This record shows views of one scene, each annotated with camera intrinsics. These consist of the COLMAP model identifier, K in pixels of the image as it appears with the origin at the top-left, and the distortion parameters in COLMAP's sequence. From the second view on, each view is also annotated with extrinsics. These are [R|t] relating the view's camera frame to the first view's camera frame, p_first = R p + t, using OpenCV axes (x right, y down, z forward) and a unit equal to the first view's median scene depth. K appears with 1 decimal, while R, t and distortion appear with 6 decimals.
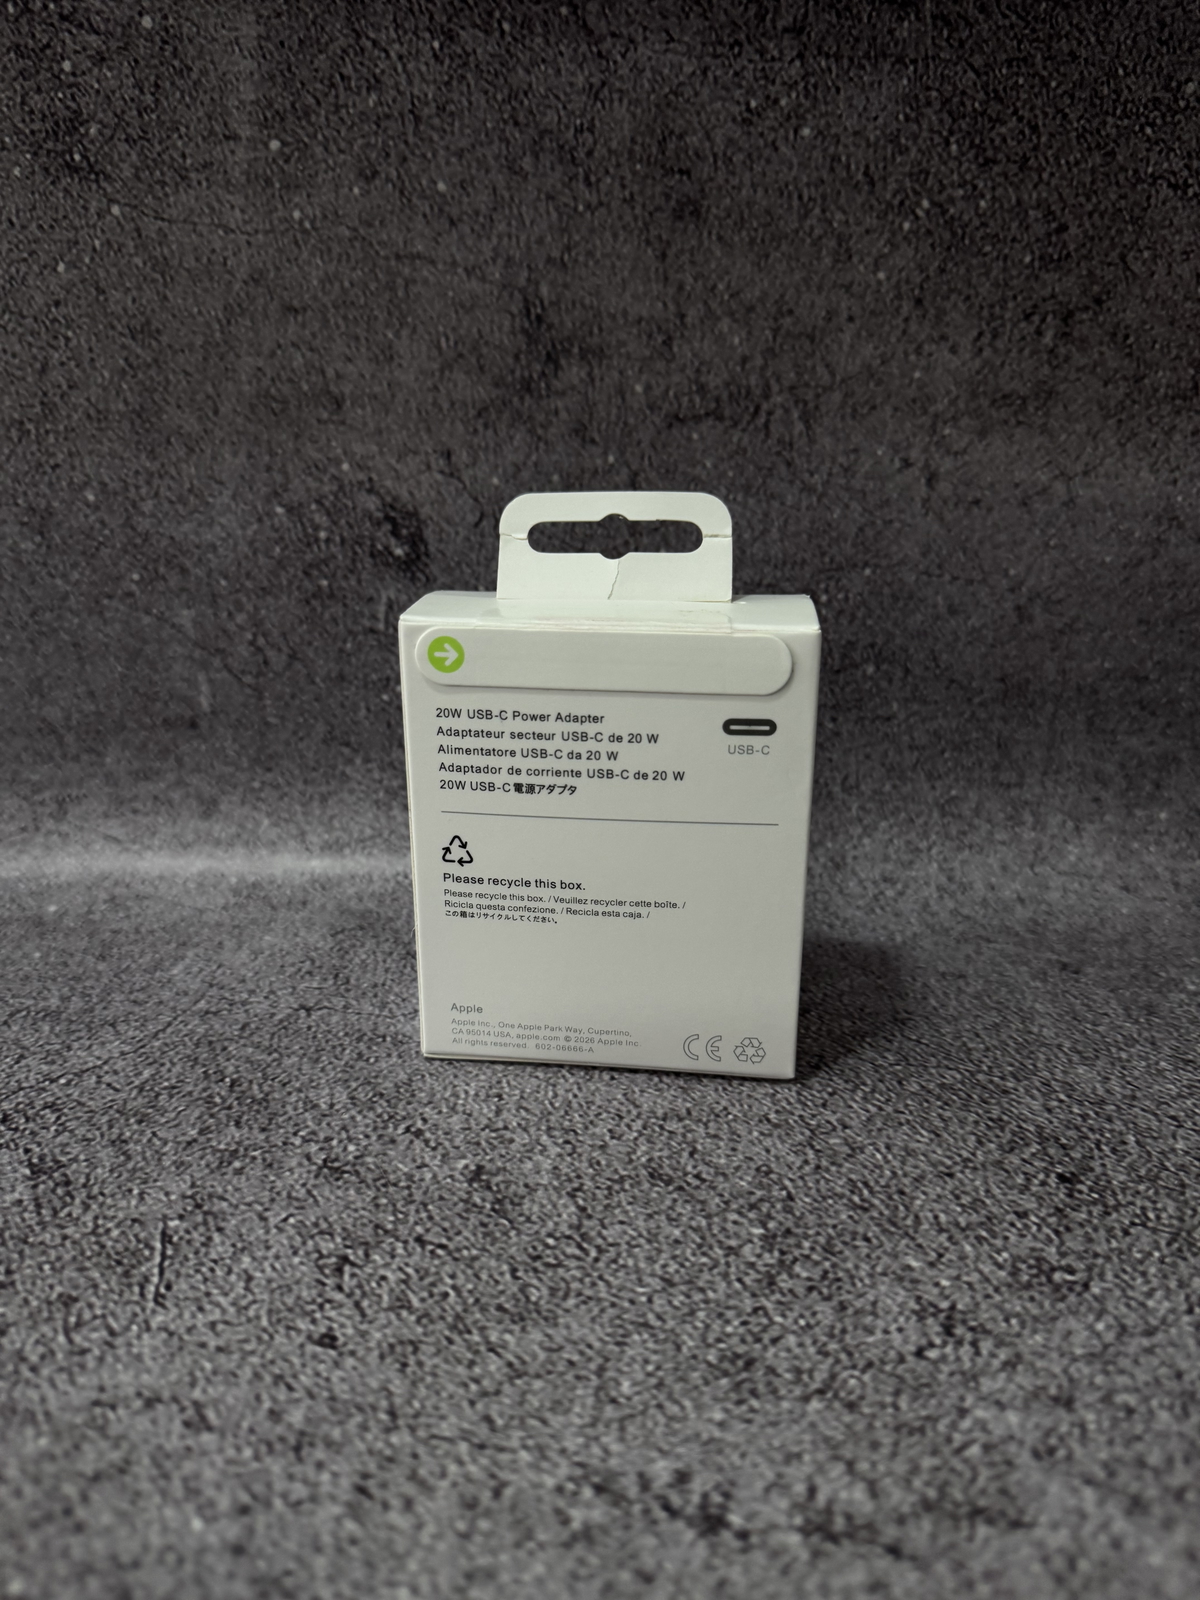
lens RADIAL K [[1239.4, 0, 600.0], [0, 1239.4, 800.0], [0, 0, 1]] dist [-0.044811, 0.012340]
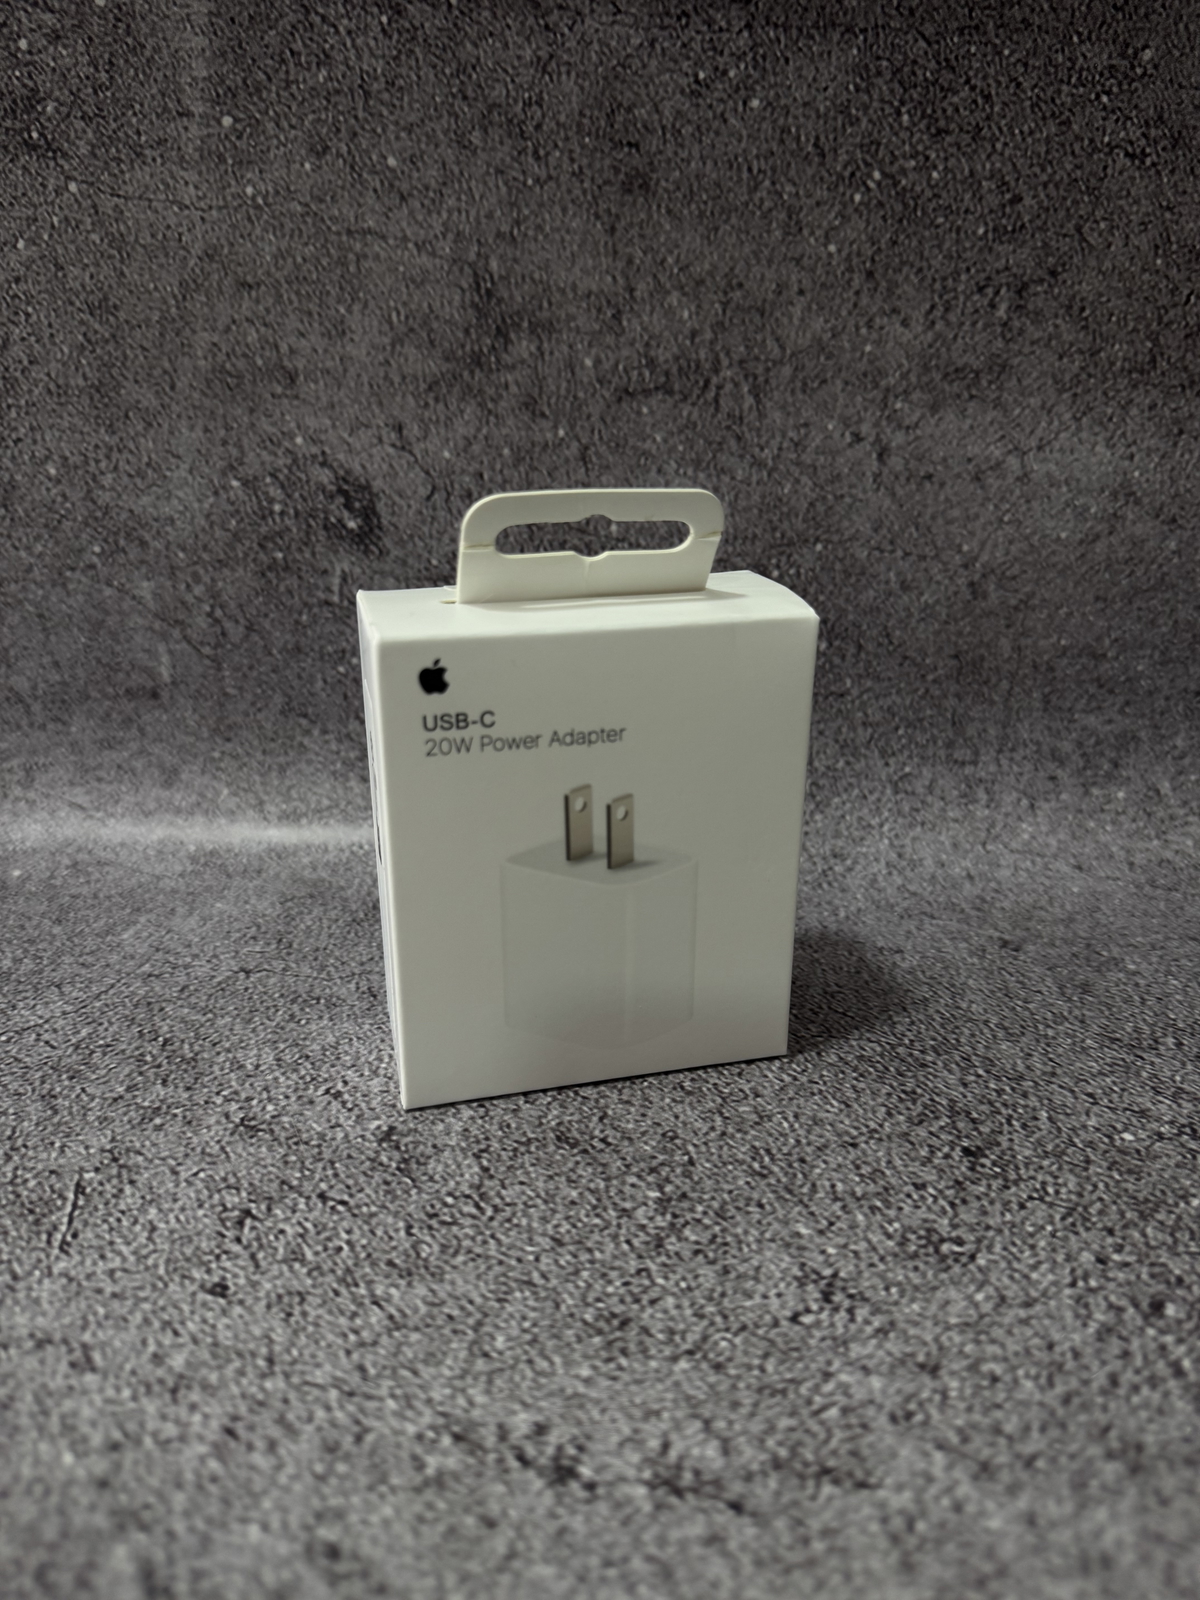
lens RADIAL K [[1239.4, 0, 600.0], [0, 1239.4, 800.0], [0, 0, 1]] dist [-0.044811, 0.012340]
pose [[0.999378, 0.011189, -0.033447, 0.110062], [-0.010654, 0.999813, 0.016116, 0.008152], [0.033621, -0.015750, 0.999311, -0.010149]]
